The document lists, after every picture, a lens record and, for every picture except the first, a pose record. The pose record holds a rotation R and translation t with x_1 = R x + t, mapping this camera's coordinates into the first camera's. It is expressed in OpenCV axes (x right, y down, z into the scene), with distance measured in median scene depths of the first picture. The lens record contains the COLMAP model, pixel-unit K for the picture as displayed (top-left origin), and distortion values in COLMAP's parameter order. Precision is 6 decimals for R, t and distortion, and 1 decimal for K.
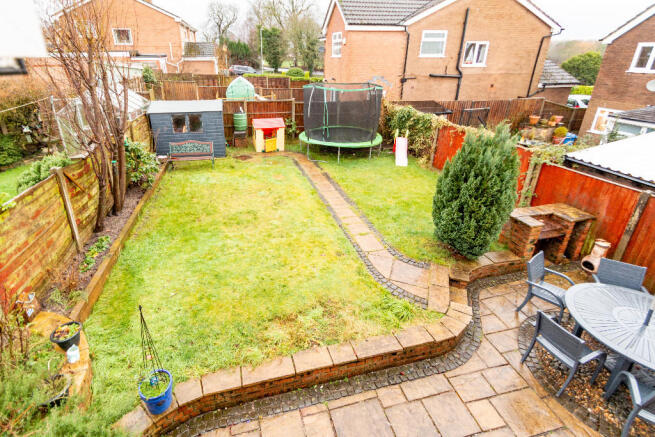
lens RADIAL K [[308.8, 0, 303.7], [0, 308.8, 197.4], [0, 0, 1]] dist [0.001309, 0.000172]
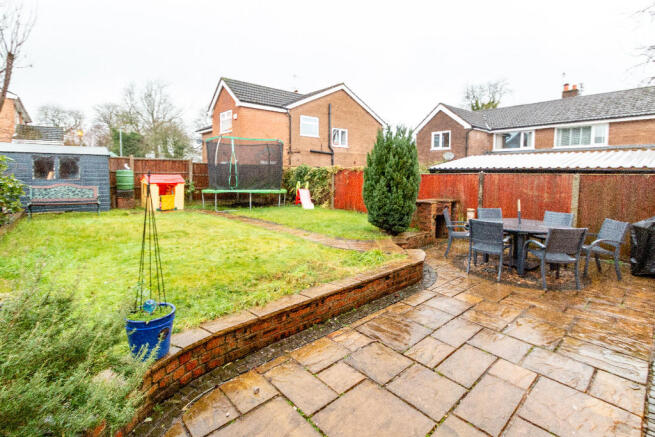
lens RADIAL K [[308.3, 0, 331.5], [0, 308.3, 212.0], [0, 0, 1]] dist [-0.000828, -0.000410]
pose [[0.874525, -0.042766, 0.483091, -0.130712], [0.189974, 0.946710, -0.260095, 0.189304], [-0.446224, 0.319234, 0.836047, 0.049180]]
